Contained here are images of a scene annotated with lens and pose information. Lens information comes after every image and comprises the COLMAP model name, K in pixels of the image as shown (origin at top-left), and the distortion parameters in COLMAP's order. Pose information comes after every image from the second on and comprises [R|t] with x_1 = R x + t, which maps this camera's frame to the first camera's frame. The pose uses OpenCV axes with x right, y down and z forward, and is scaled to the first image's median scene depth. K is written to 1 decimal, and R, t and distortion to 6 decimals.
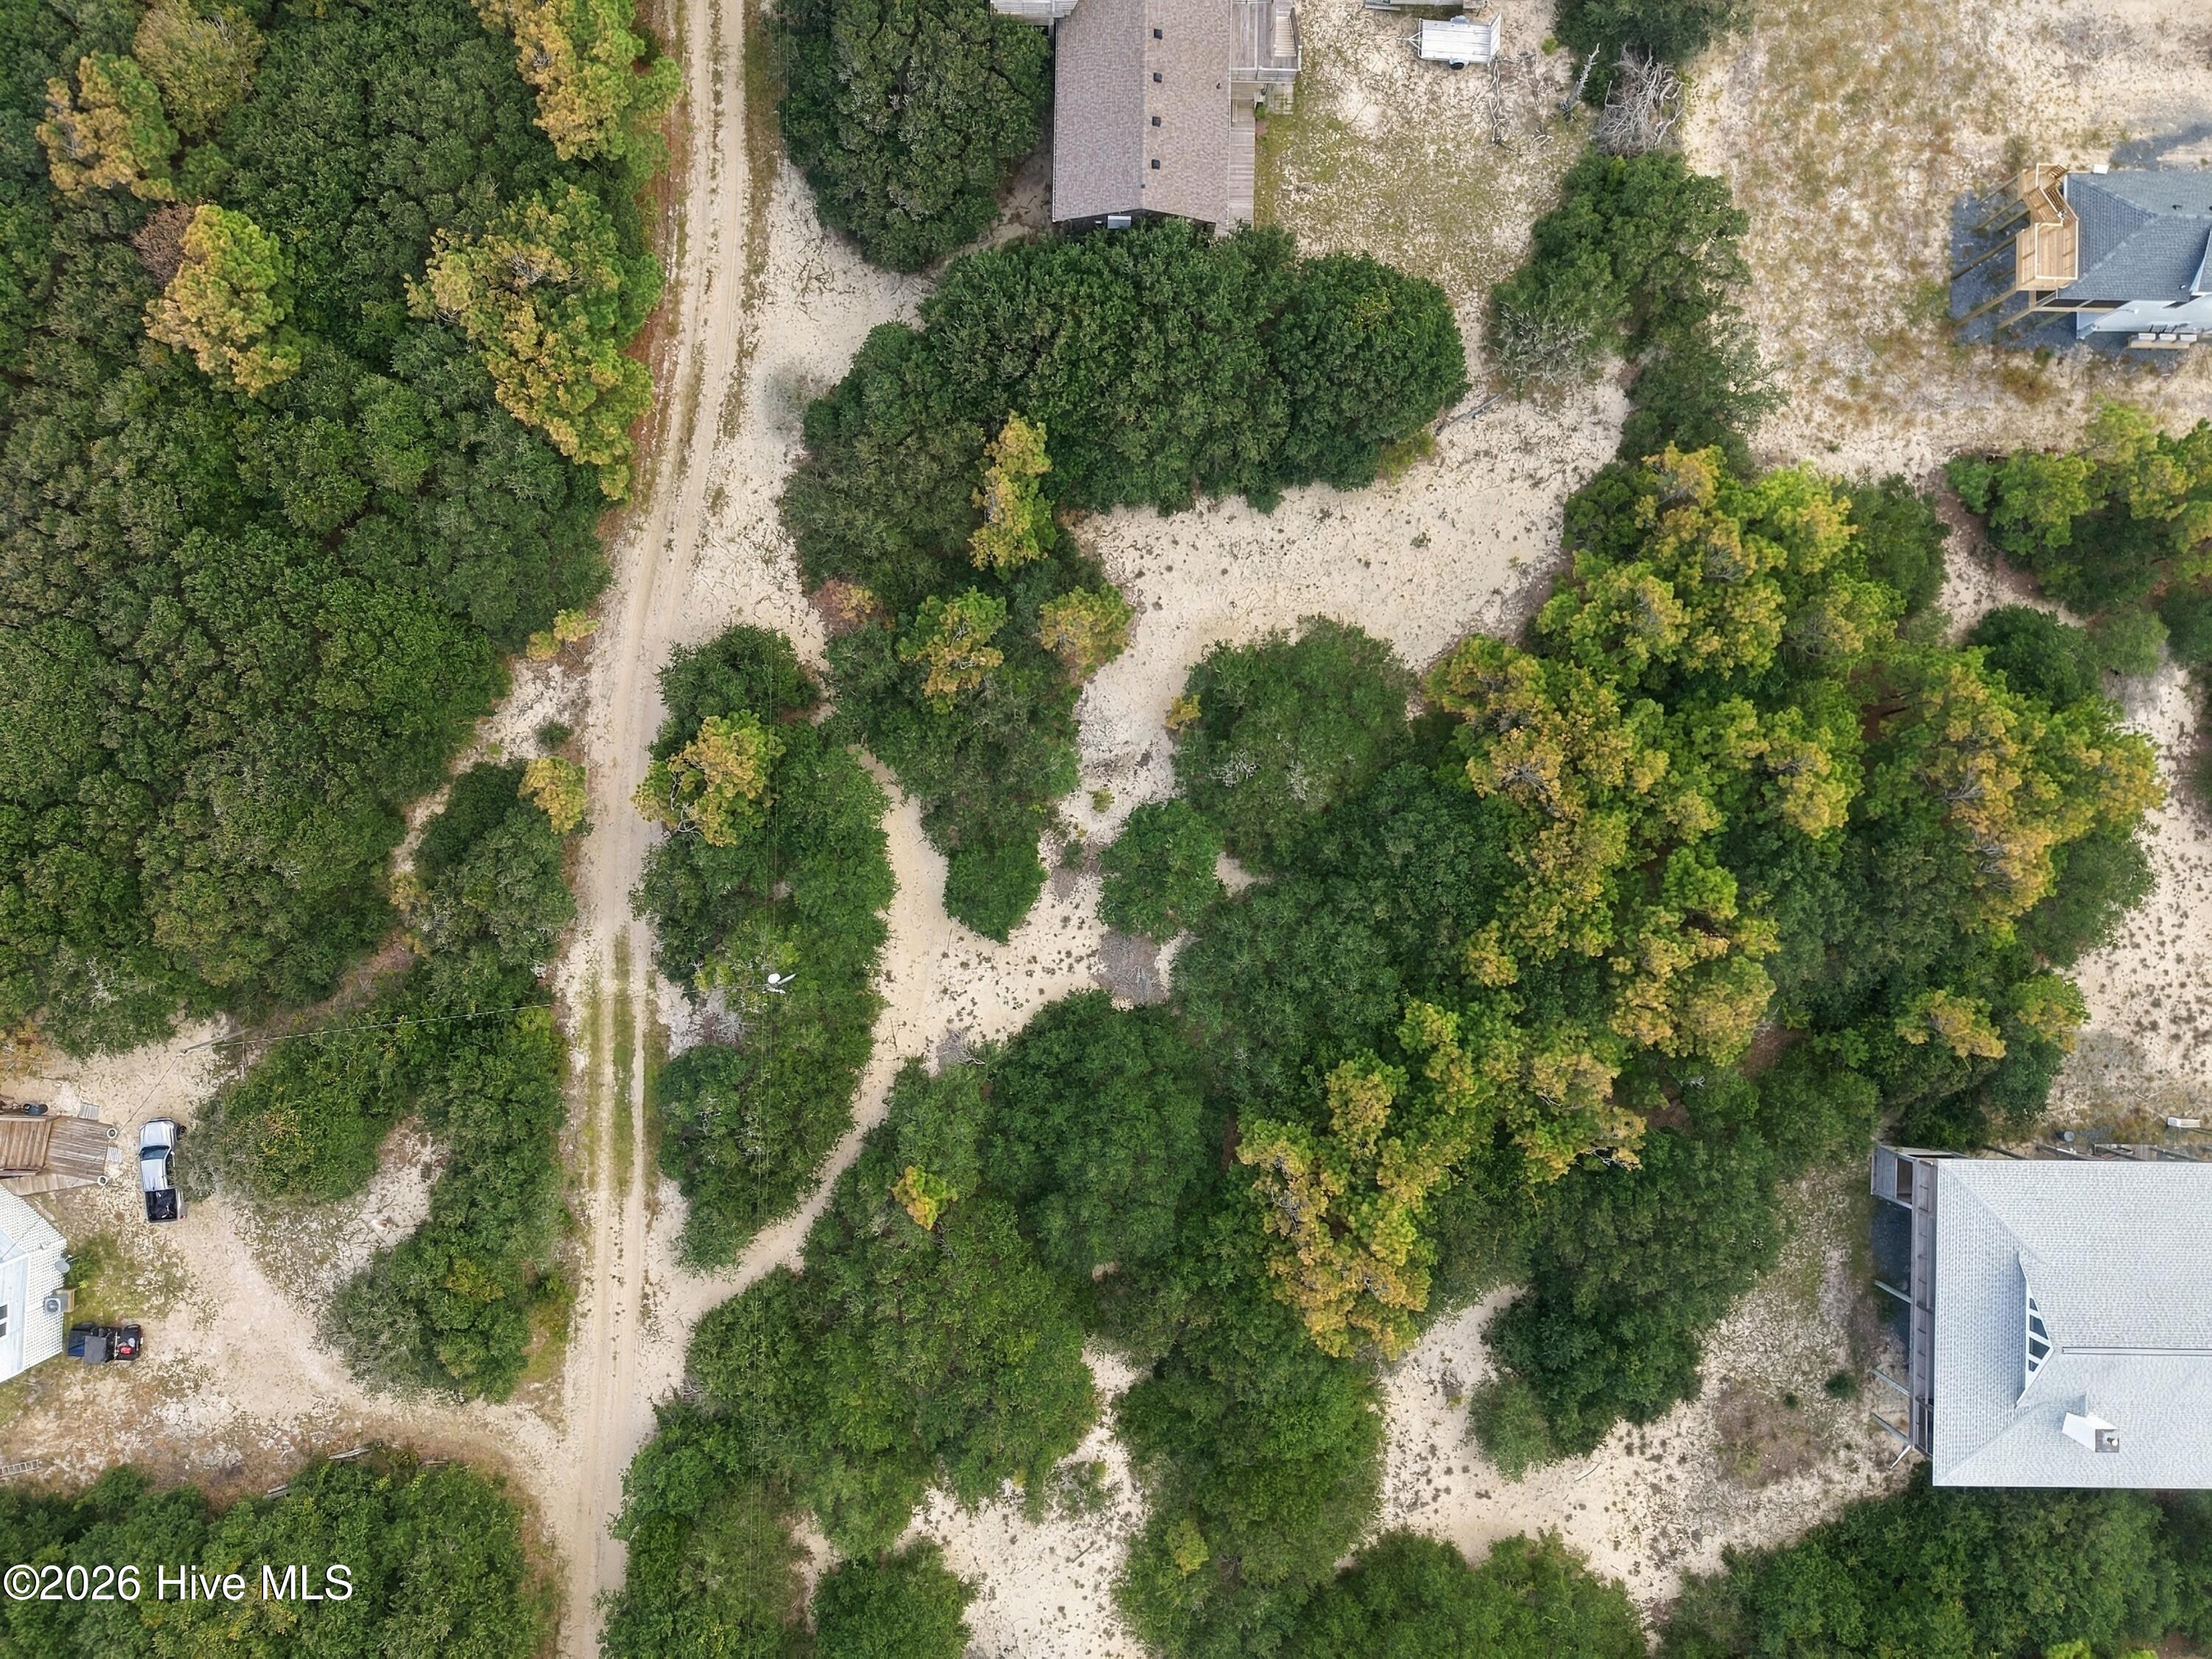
lens RADIAL K [[1531.0, 0, 1098.9], [0, 1531.0, 827.0], [0, 0, 1]] dist [0.022203, -0.022810]
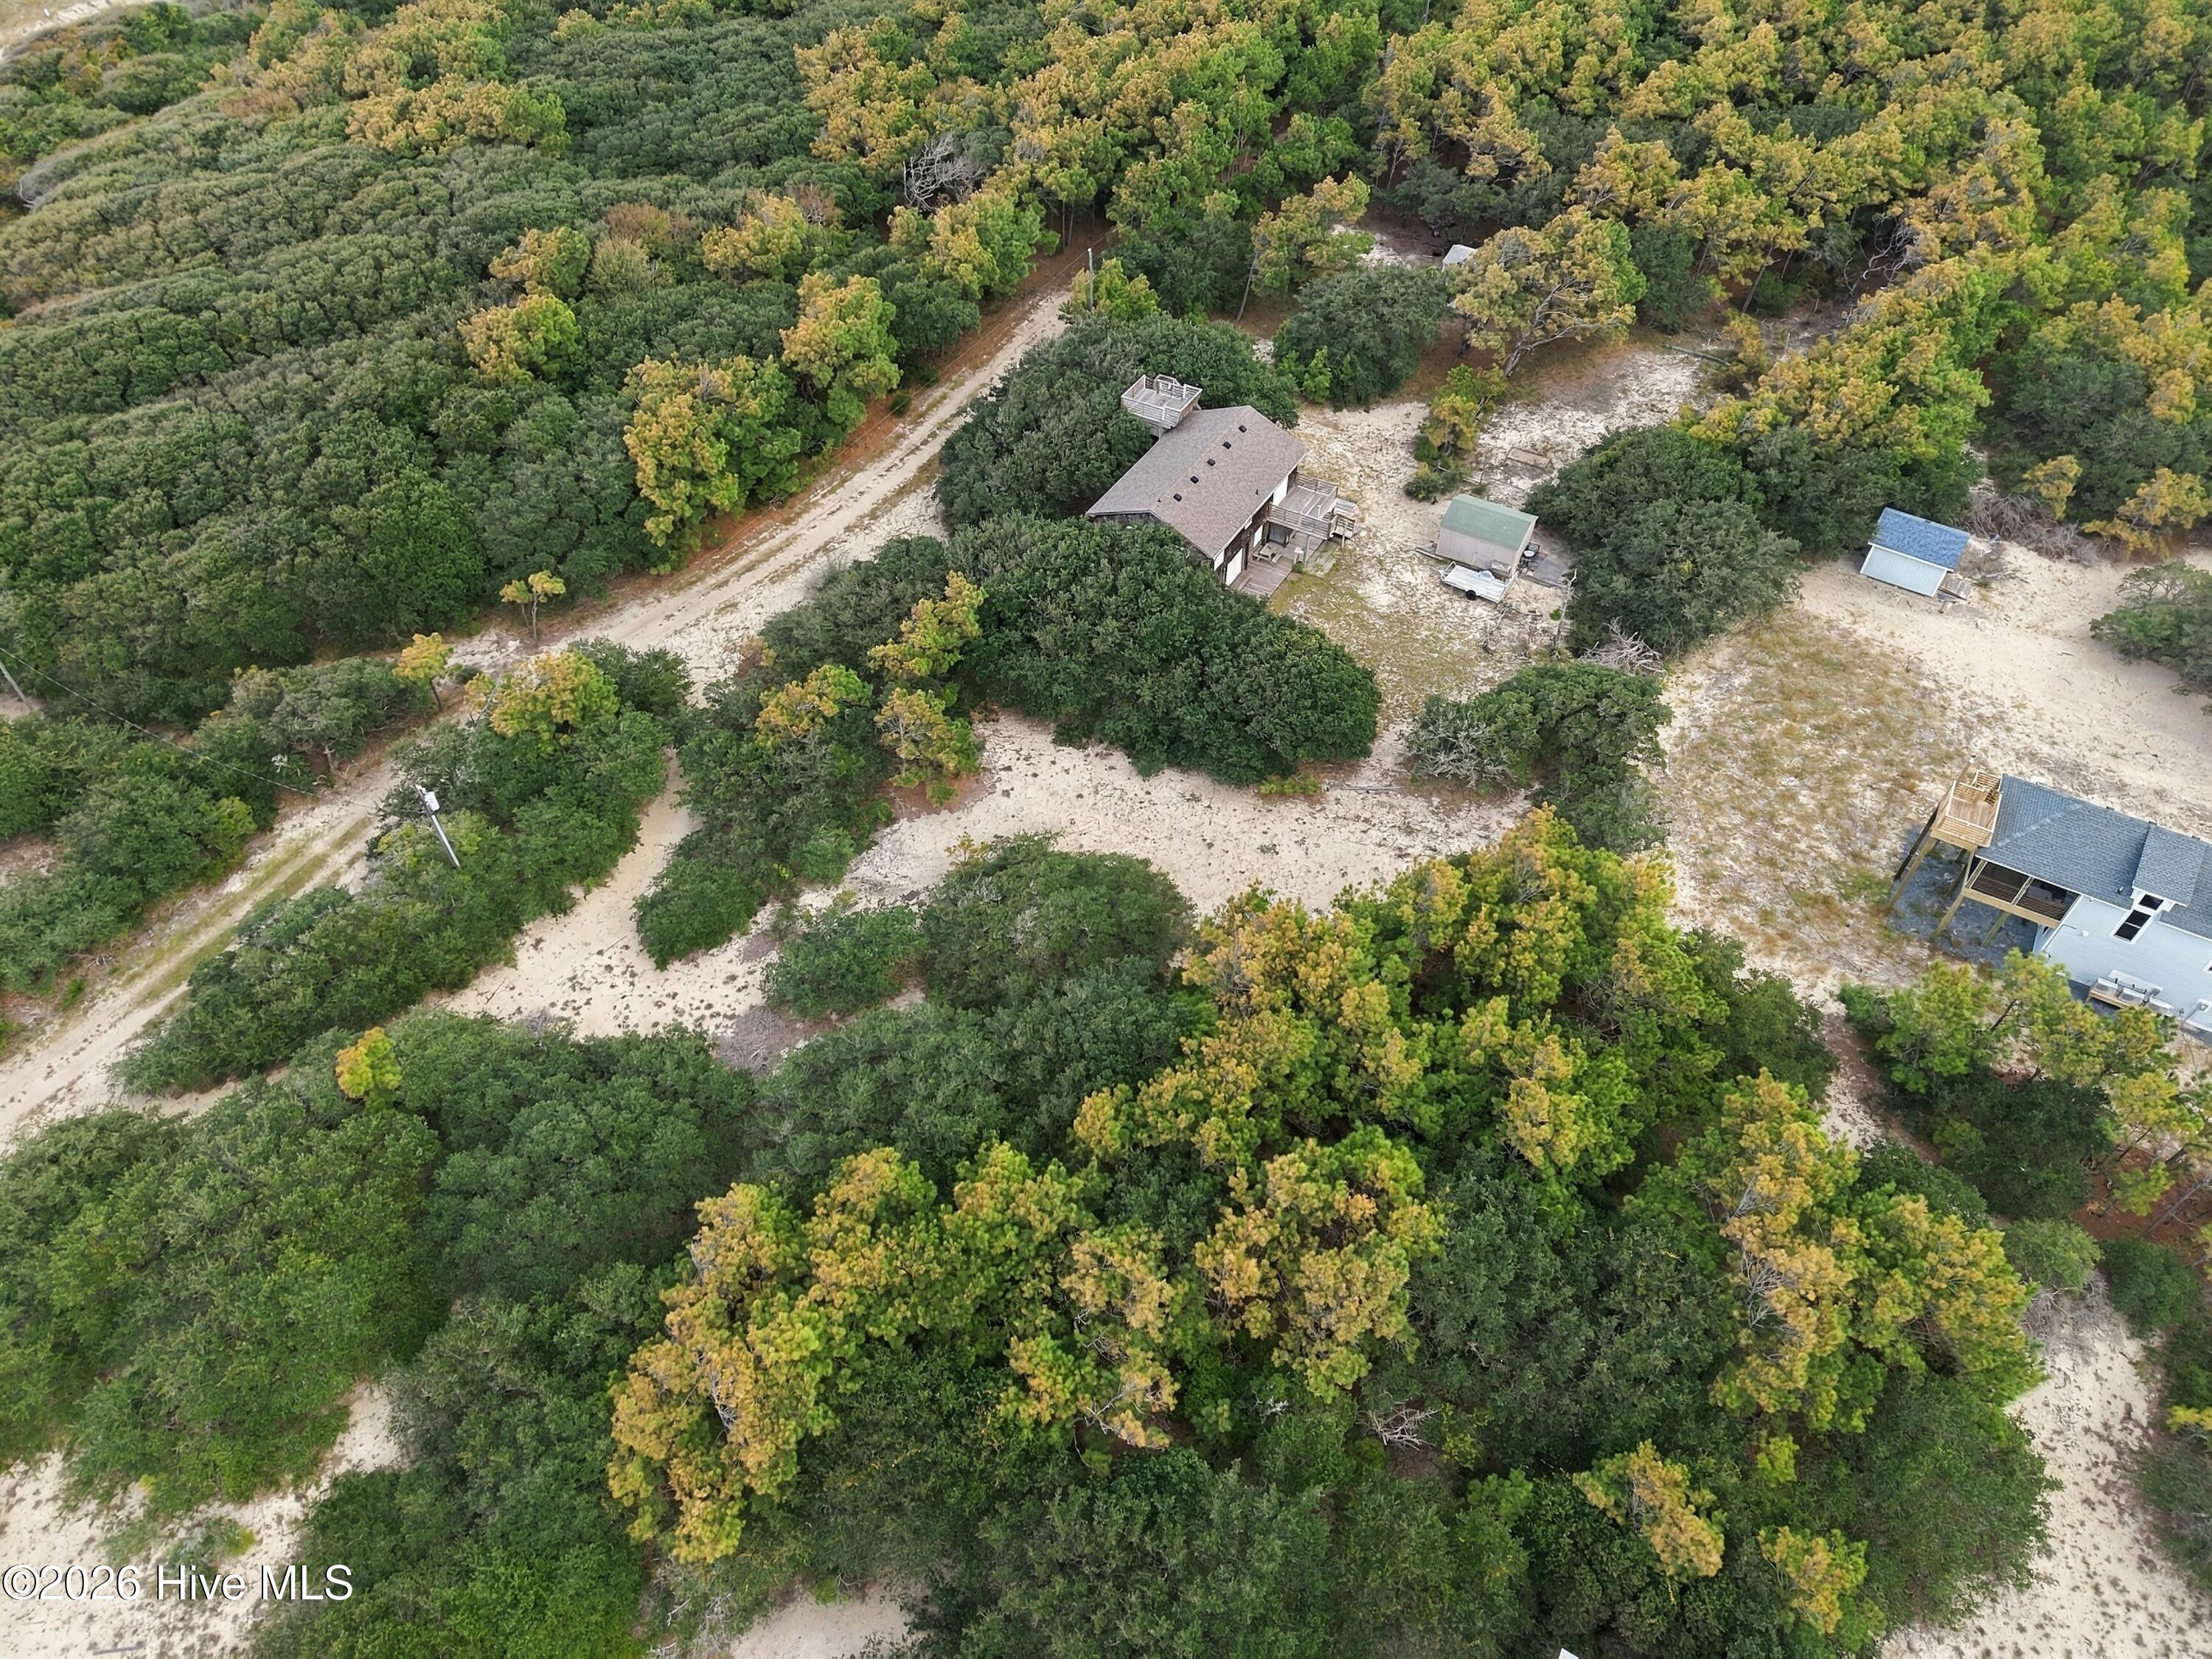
lens RADIAL K [[1503.0, 0, 1103.8], [0, 1503.0, 796.0], [0, 0, 1]] dist [0.022777, -0.017485]
pose [[0.872710, 0.346162, -0.344309, 0.441882], [-0.488204, 0.627114, -0.606947, 0.429448], [0.005819, 0.697782, 0.716287, 0.298725]]
